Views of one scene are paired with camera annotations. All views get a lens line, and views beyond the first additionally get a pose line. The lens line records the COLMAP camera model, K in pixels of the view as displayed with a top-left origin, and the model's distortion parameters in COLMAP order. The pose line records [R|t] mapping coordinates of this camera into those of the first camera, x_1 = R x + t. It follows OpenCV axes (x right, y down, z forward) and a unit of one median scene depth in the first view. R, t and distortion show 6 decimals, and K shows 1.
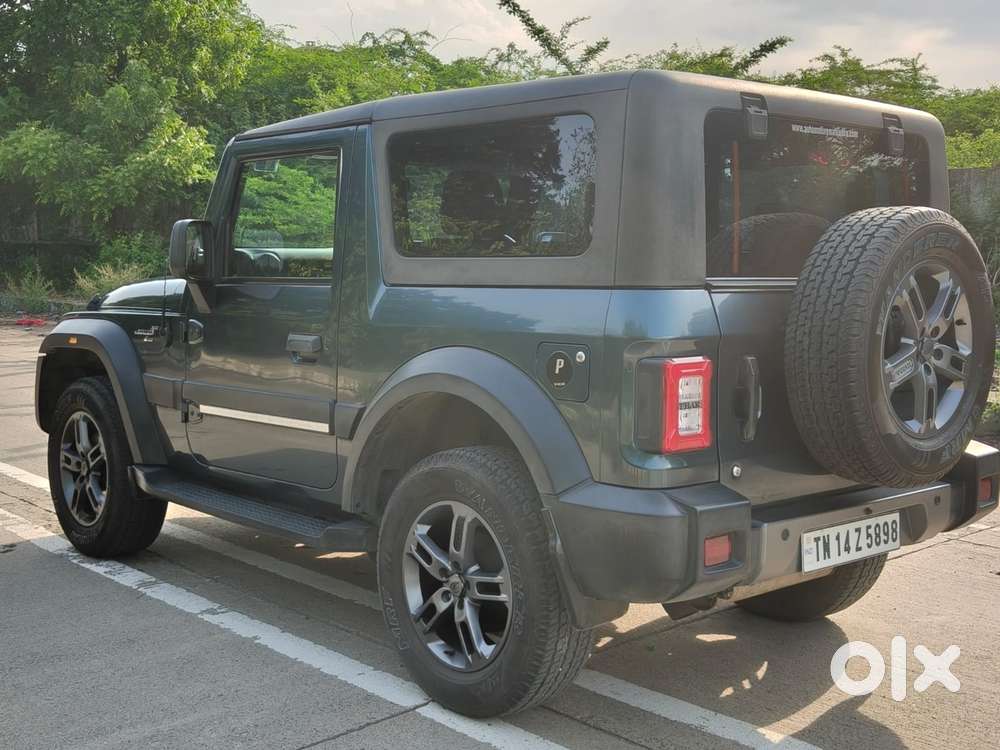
lens RADIAL K [[1326.2, 0, 499.4], [0, 1326.2, 359.6], [0, 0, 1]] dist [0.010497, -0.041112]
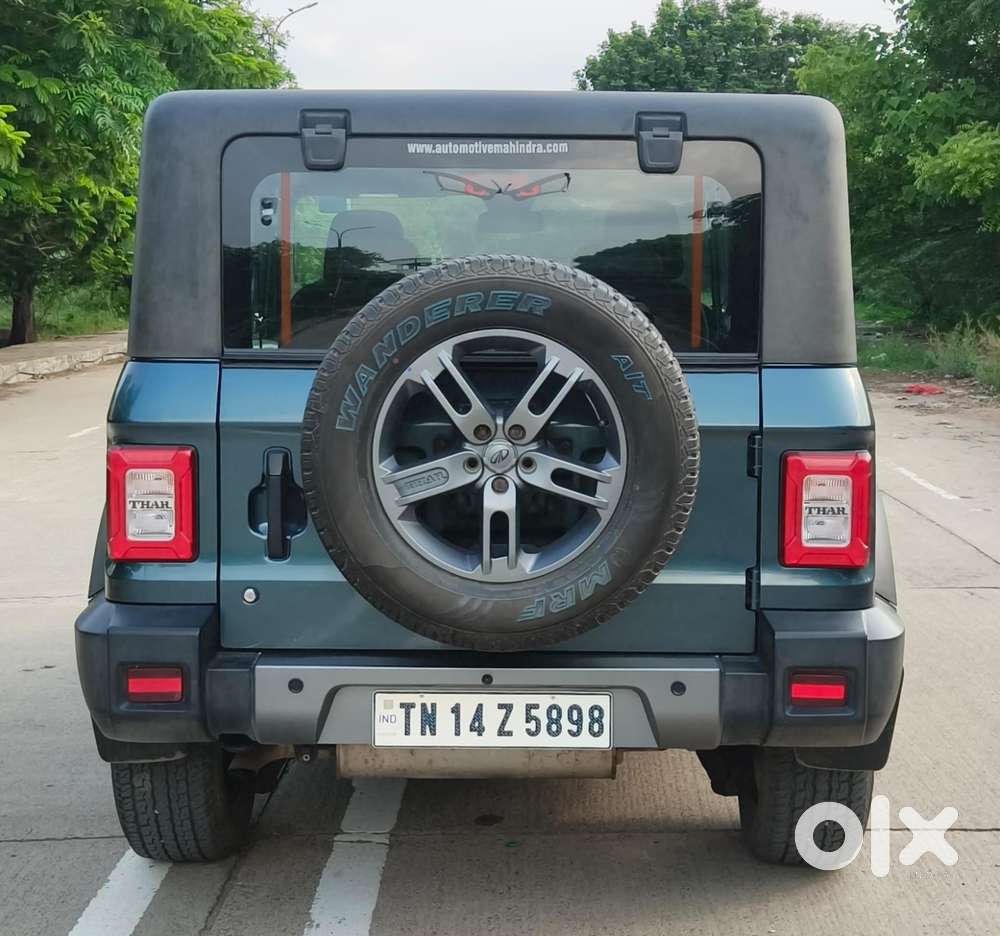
lens RADIAL K [[1836.4, 0, 517.9], [0, 1836.4, 470.2], [0, 0, 1]] dist [0.055883, 0.188278]
pose [[0.735843, 0.062594, -0.674253, 0.918487], [-0.052021, 0.998001, 0.035876, -0.033688], [0.675151, 0.008676, 0.737629, 0.270631]]
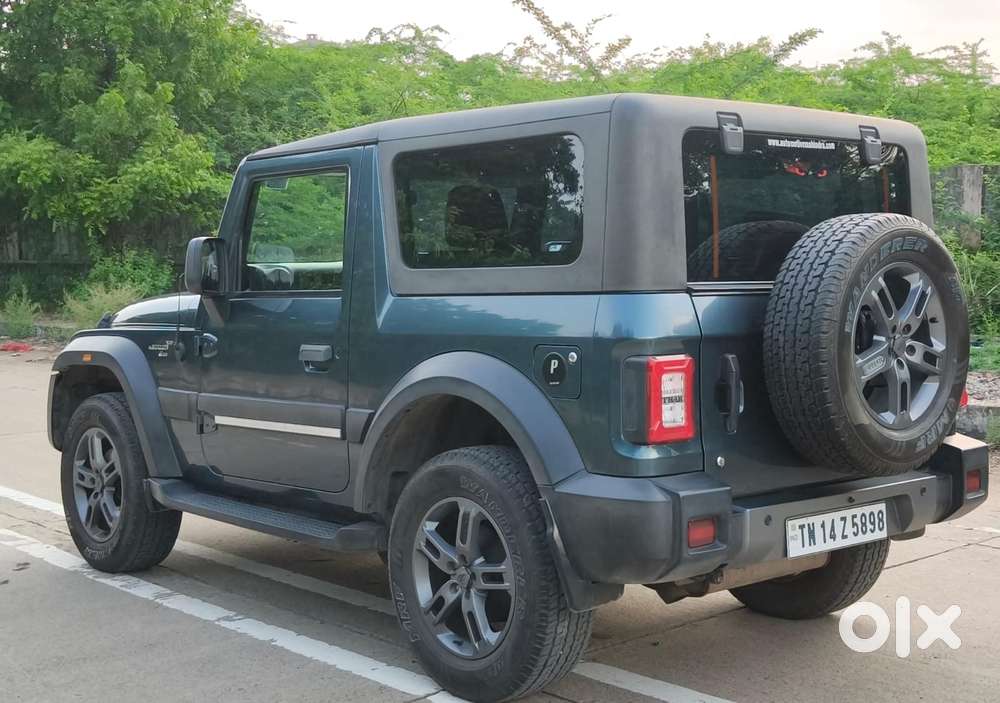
lens RADIAL K [[1501.4, 0, 512.8], [0, 1501.4, 310.3], [0, 0, 1]] dist [0.021146, -0.068642]
pose [[0.999775, -0.018403, -0.010541, 0.022851], [0.017860, 0.998619, -0.049417, 0.016951], [0.011436, 0.049217, 0.998723, -0.200725]]
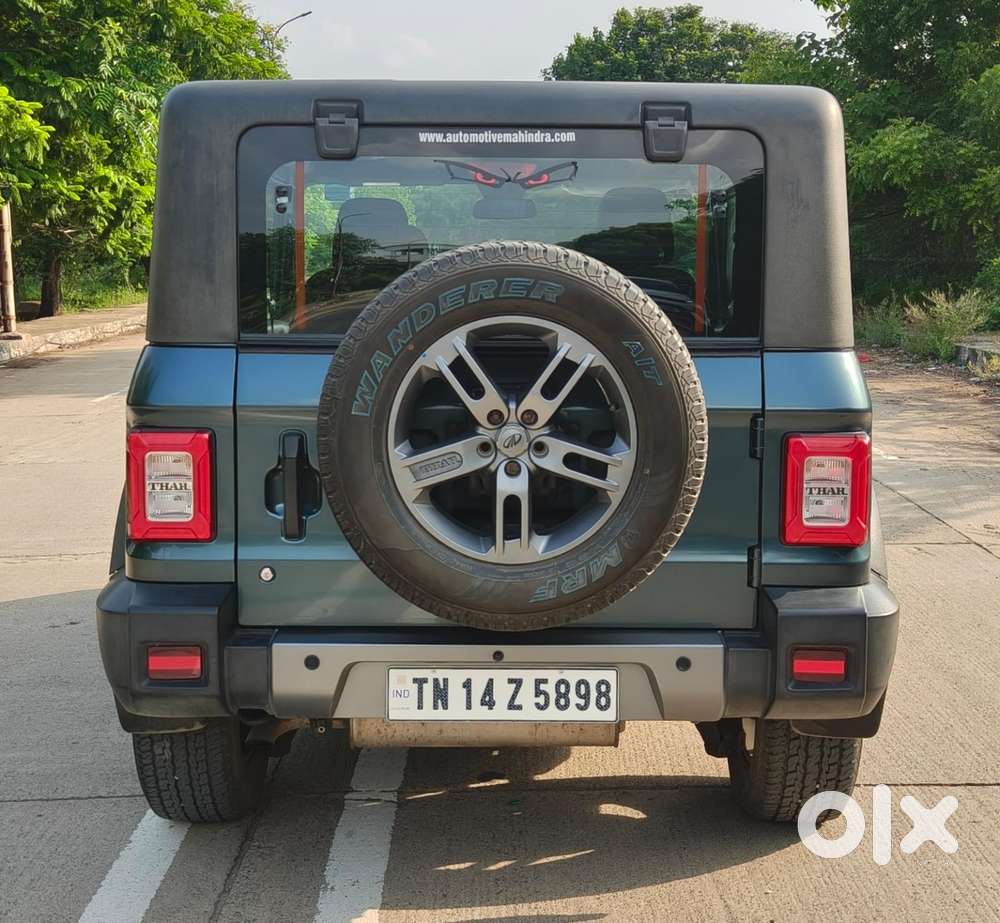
lens RADIAL K [[1603.8, 0, 500.0], [0, 1603.8, 461.5], [0, 0, 1]] dist [0.075075, 0.007524]
pose [[0.741493, 0.076865, -0.666543, 0.834555], [-0.051325, 0.997004, 0.057876, -0.043531], [0.668994, -0.008704, 0.743217, 0.328792]]
